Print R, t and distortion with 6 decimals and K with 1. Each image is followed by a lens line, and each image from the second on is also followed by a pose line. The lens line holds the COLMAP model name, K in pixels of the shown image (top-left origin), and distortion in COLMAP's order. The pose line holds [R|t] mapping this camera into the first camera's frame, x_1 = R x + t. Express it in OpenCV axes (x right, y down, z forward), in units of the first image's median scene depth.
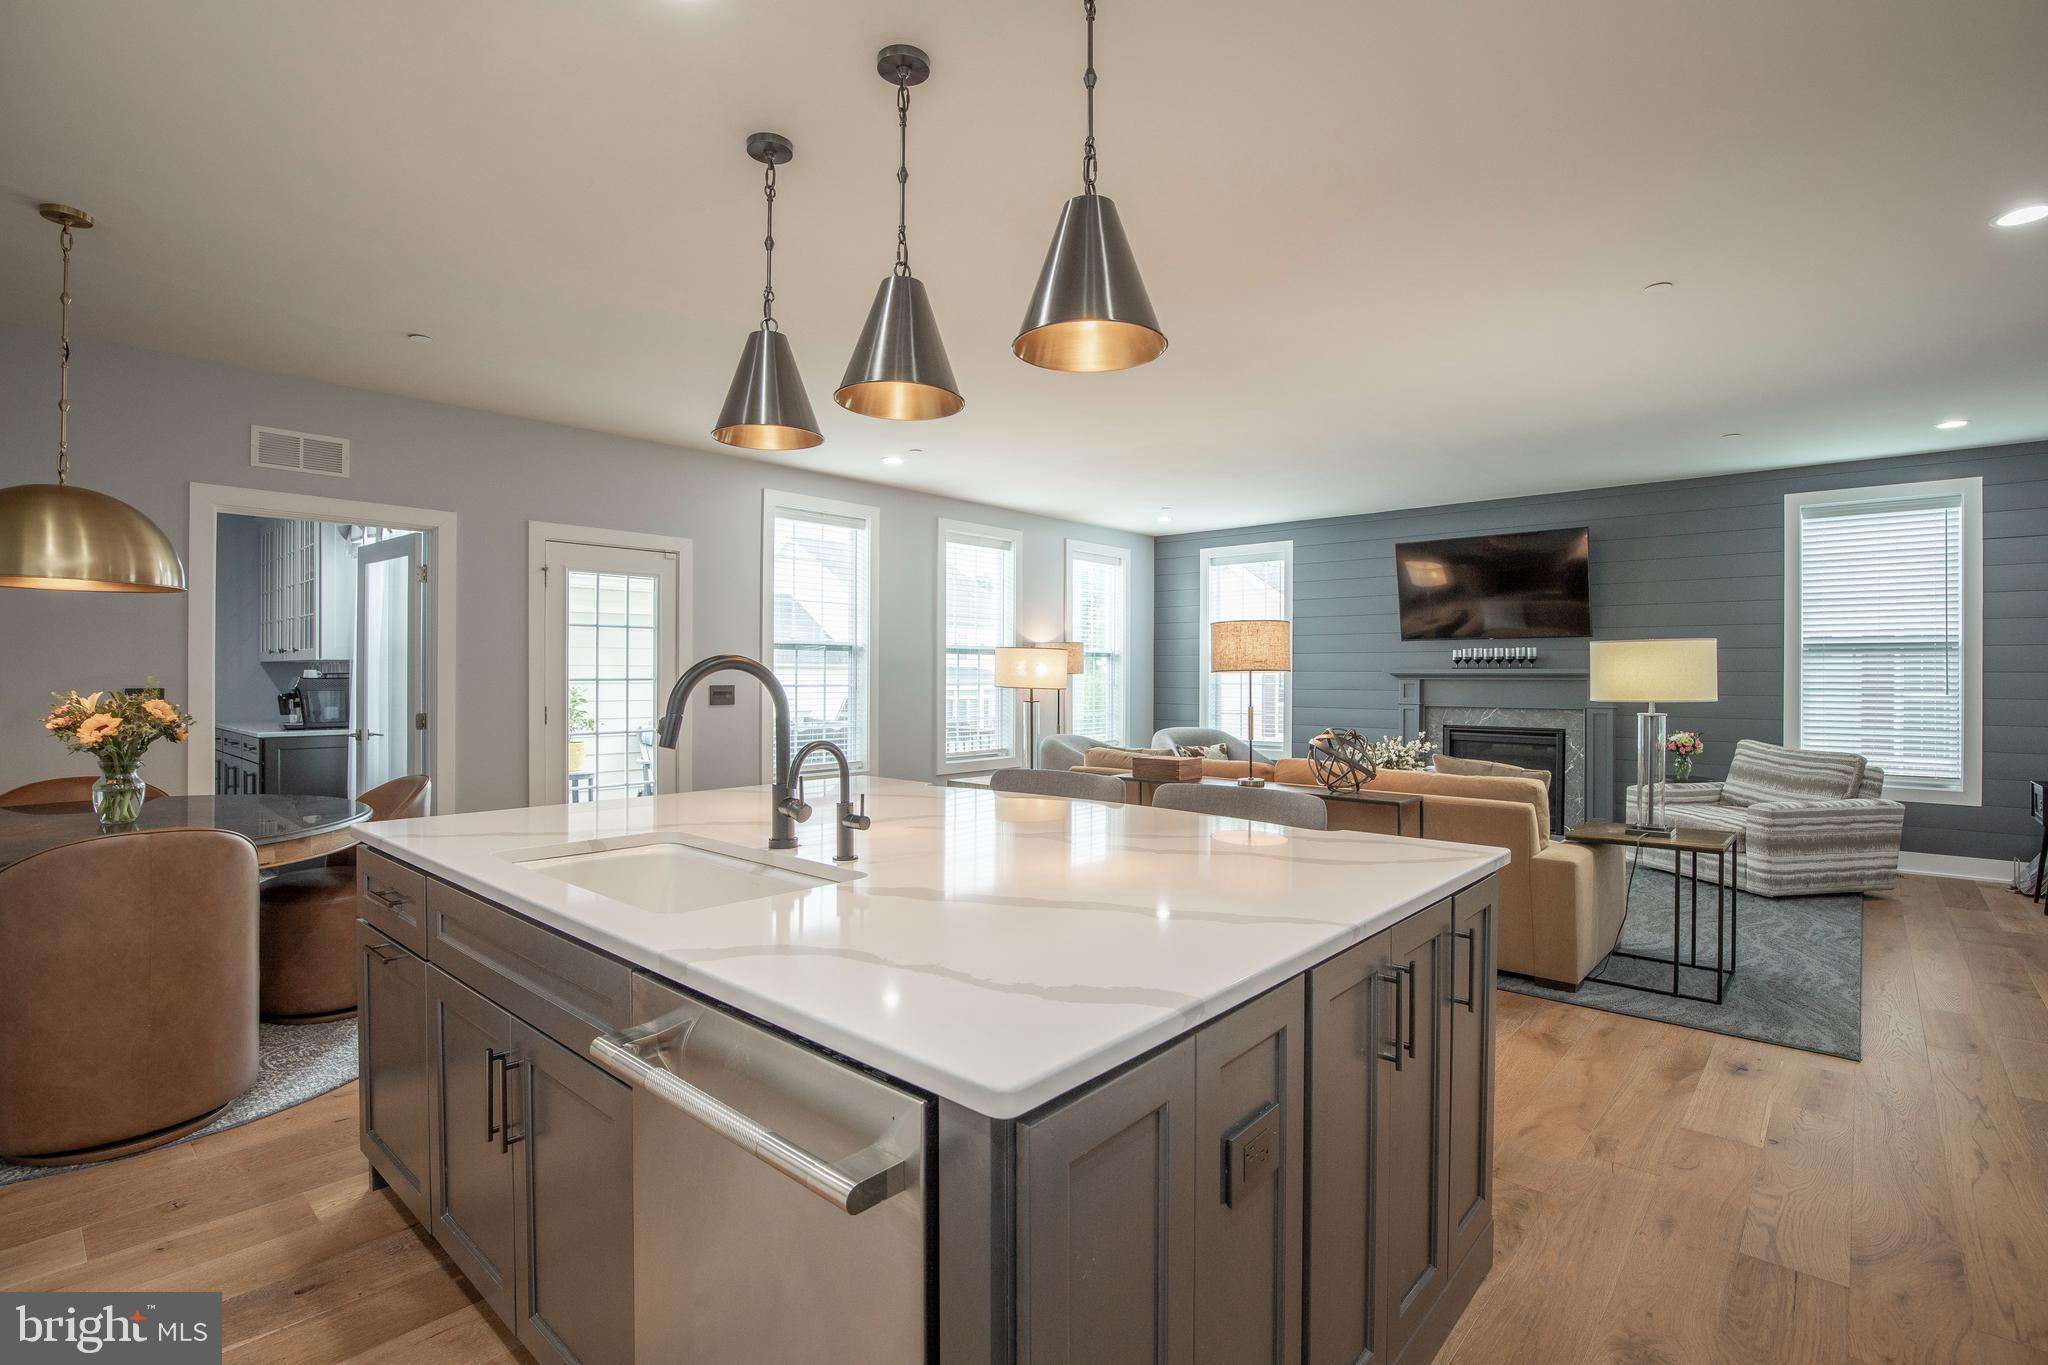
lens RADIAL K [[964.1, 0, 1022.1], [0, 964.1, 672.0], [0, 0, 1]] dist [-0.035712, 0.006801]
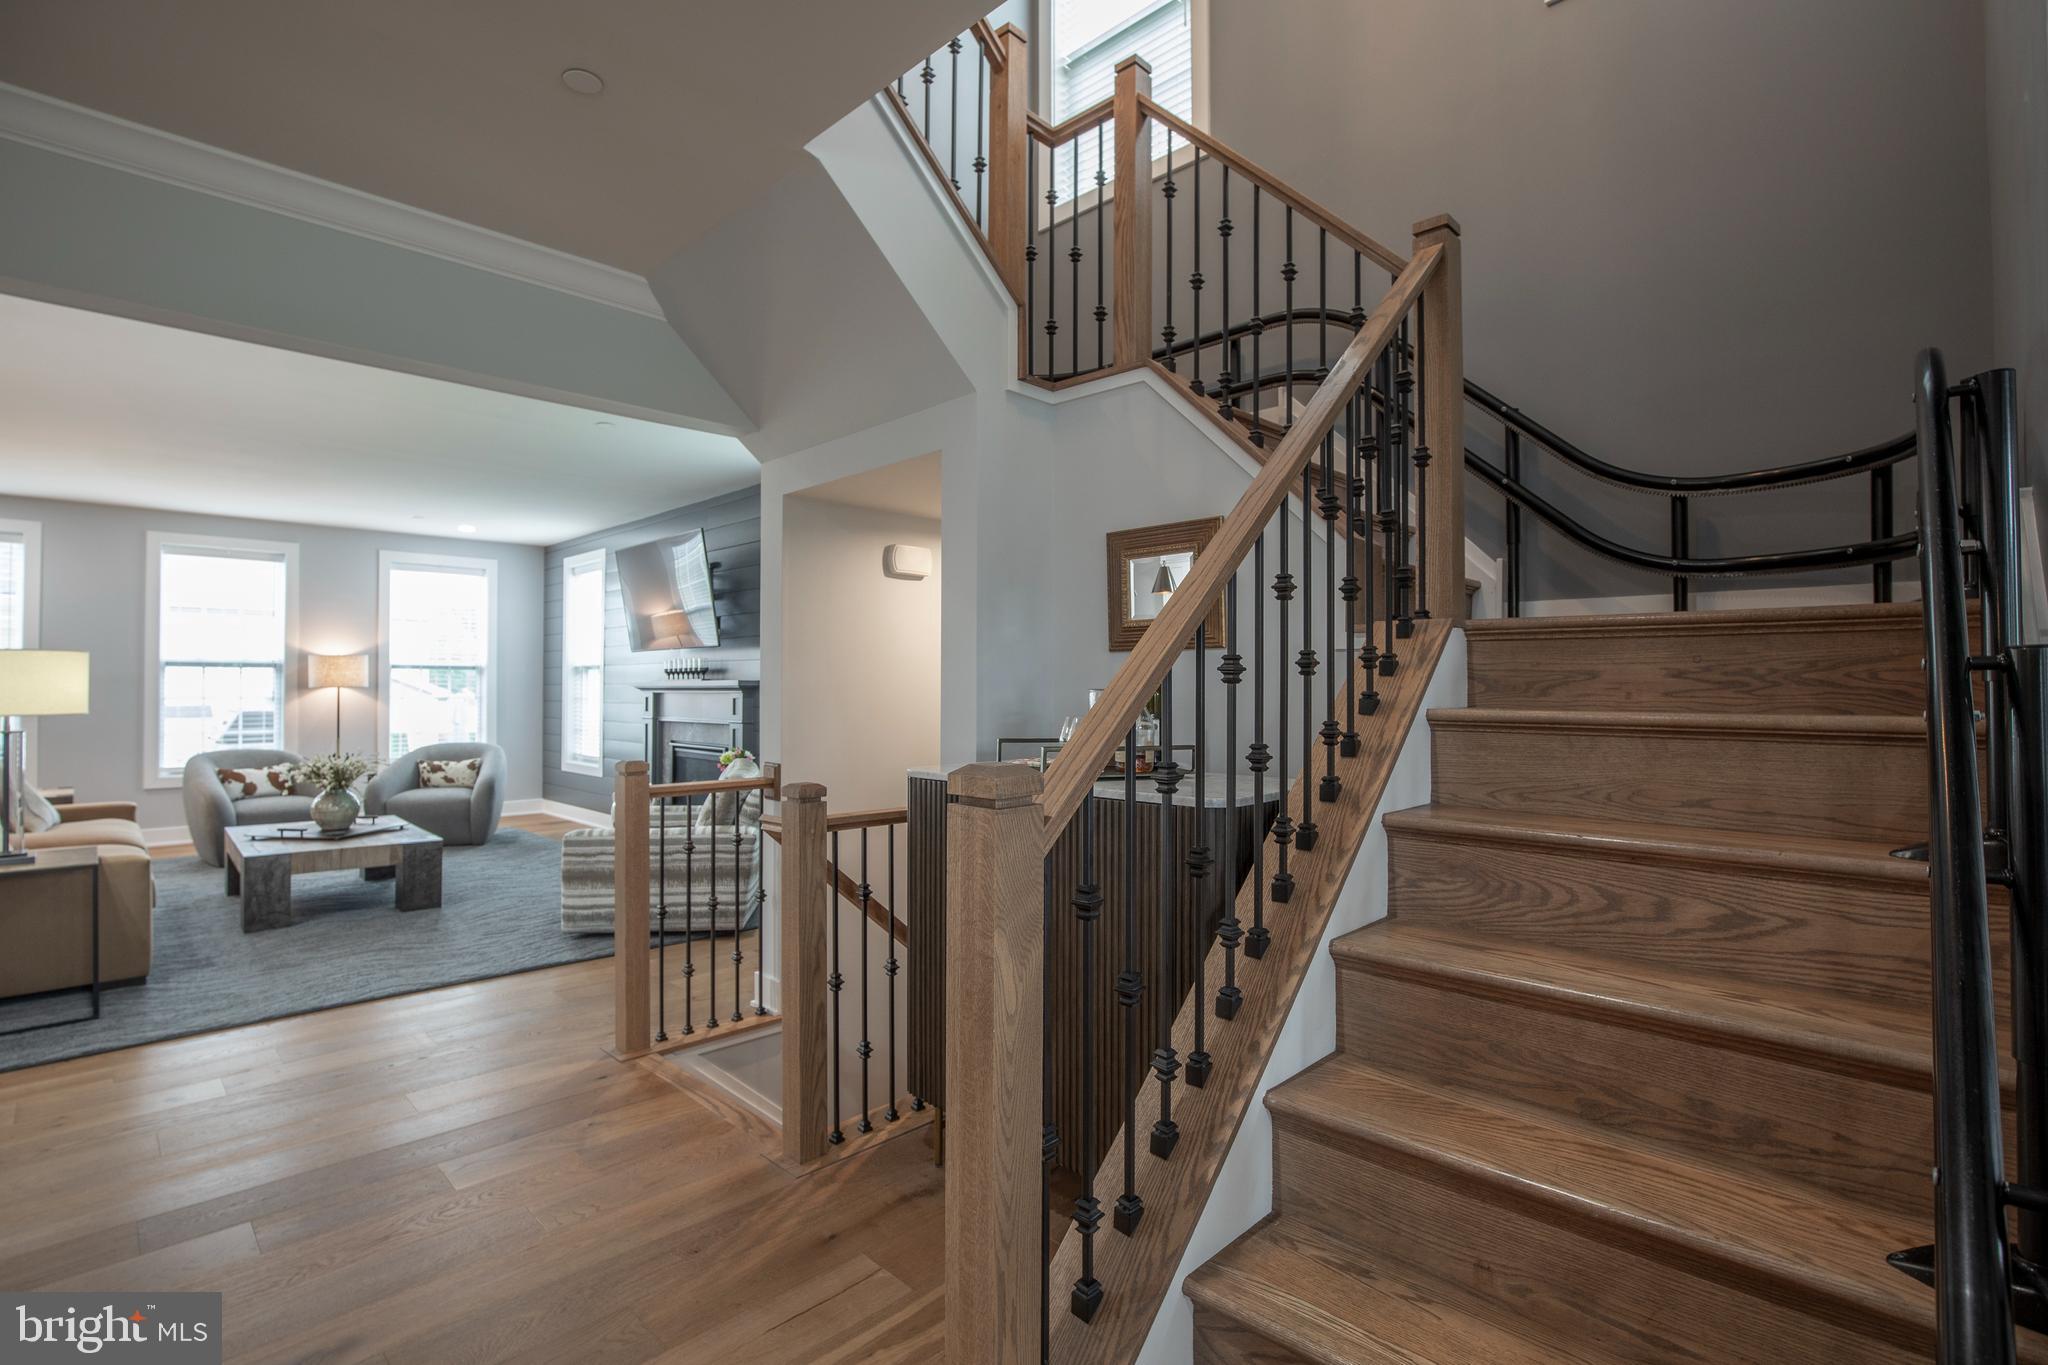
lens RADIAL K [[964.1, 0, 1032.1], [0, 964.1, 665.2], [0, 0, 1]] dist [-0.035712, 0.006801]
pose [[0.998713, -0.003044, -0.050630, 1.100560], [0.001995, 0.999782, -0.020772, 0.001593], [0.050682, 0.020645, 0.998501, 0.094153]]
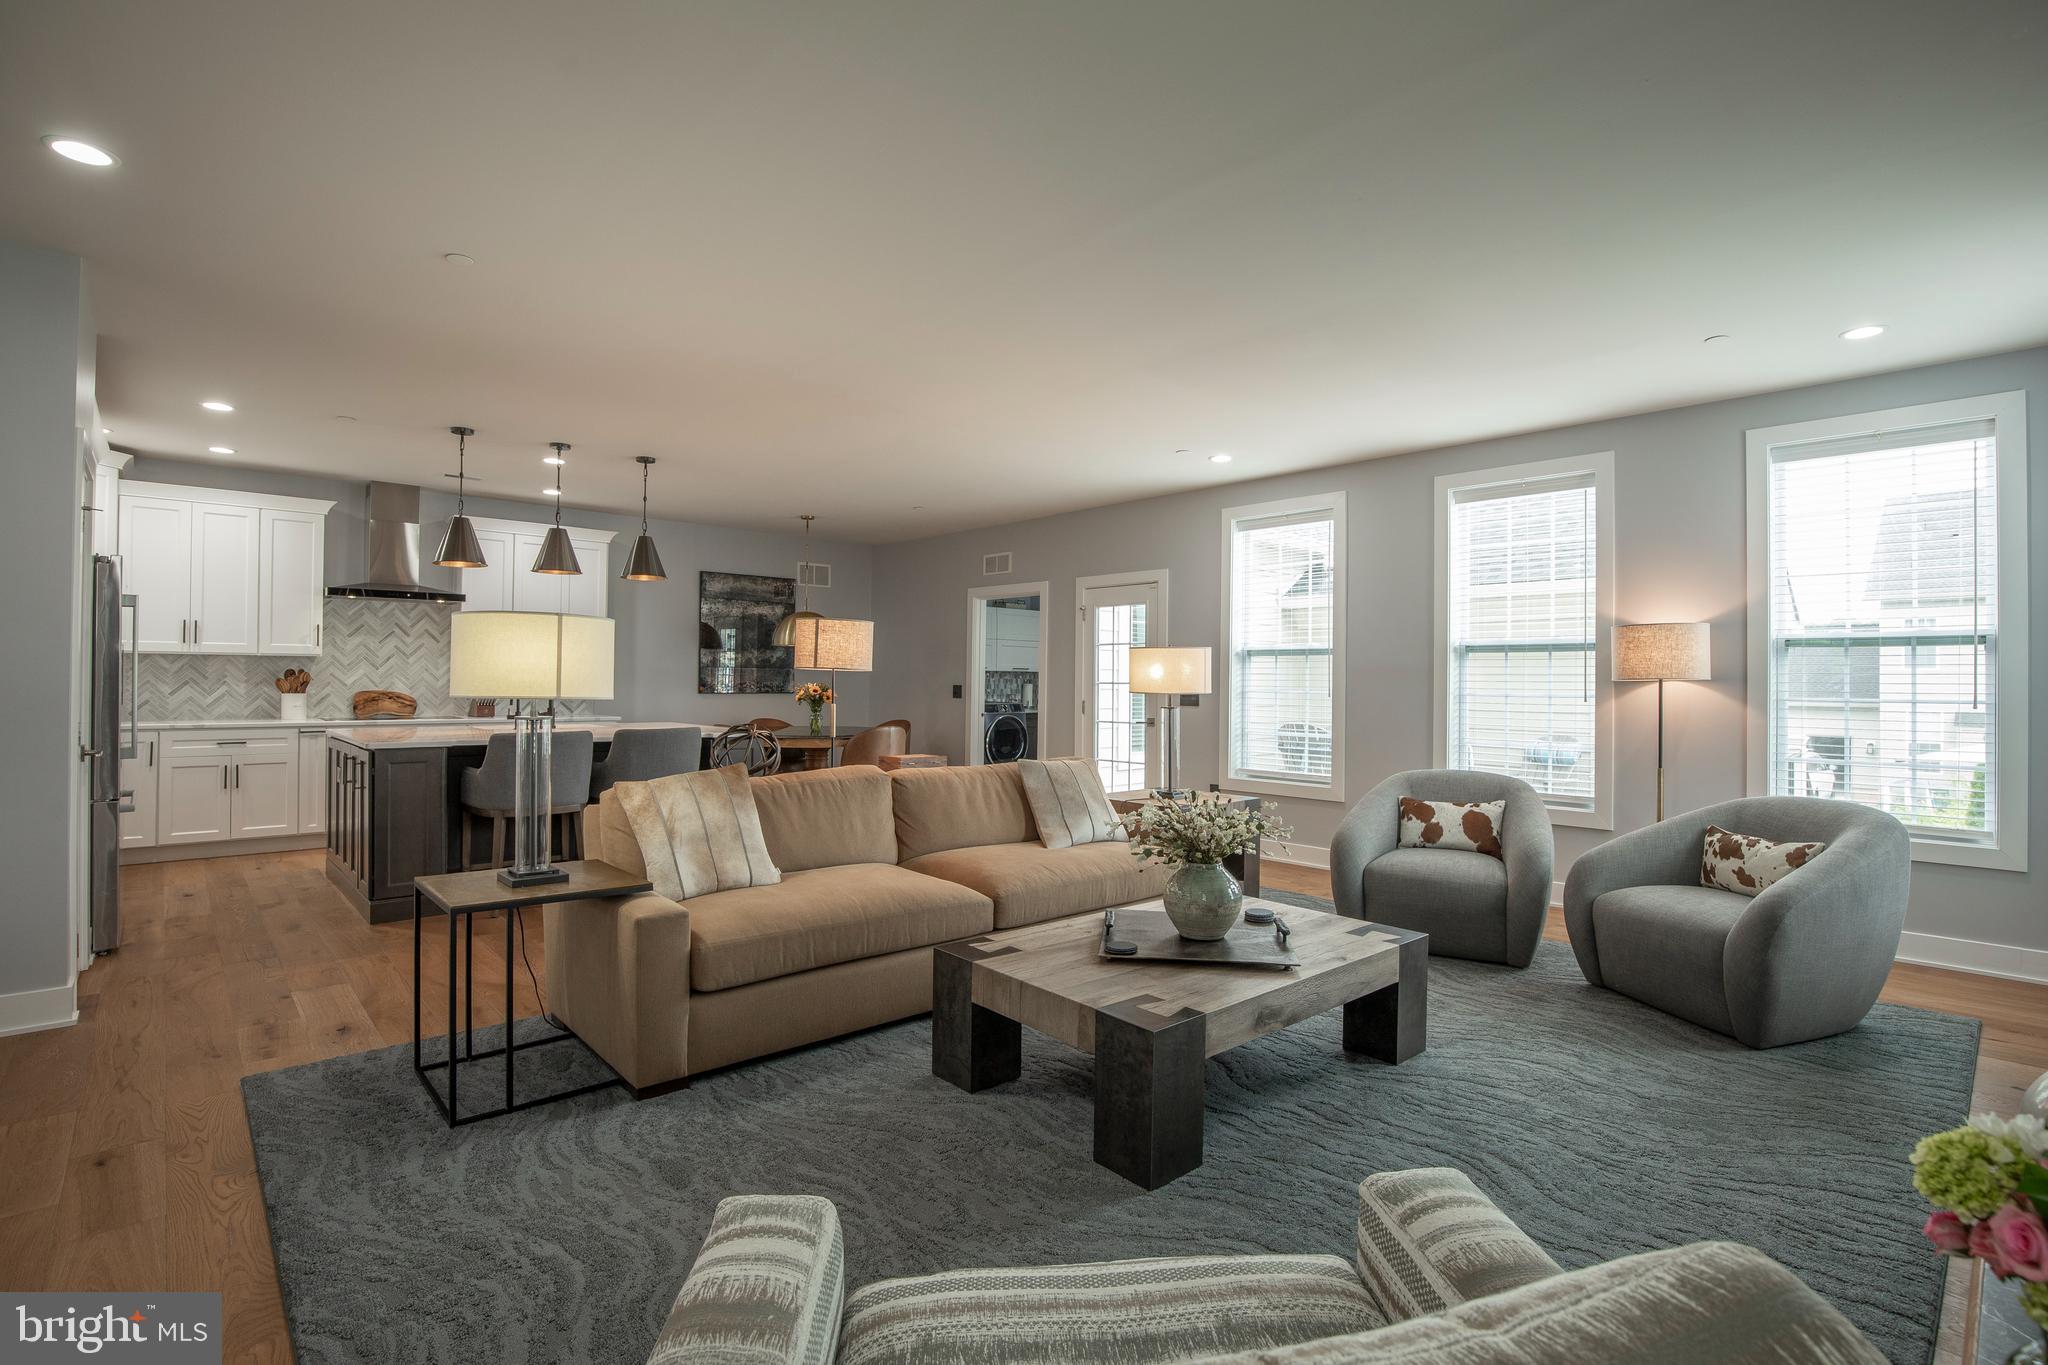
lens RADIAL K [[964.1, 0, 1035.6], [0, 964.1, 681.3], [0, 0, 1]] dist [-0.035712, 0.006801]
pose [[-0.096316, -0.004271, -0.995342, 0.881927], [-0.006591, 0.999972, -0.003653, 0.009970], [0.995329, 0.006209, -0.096342, 0.945441]]
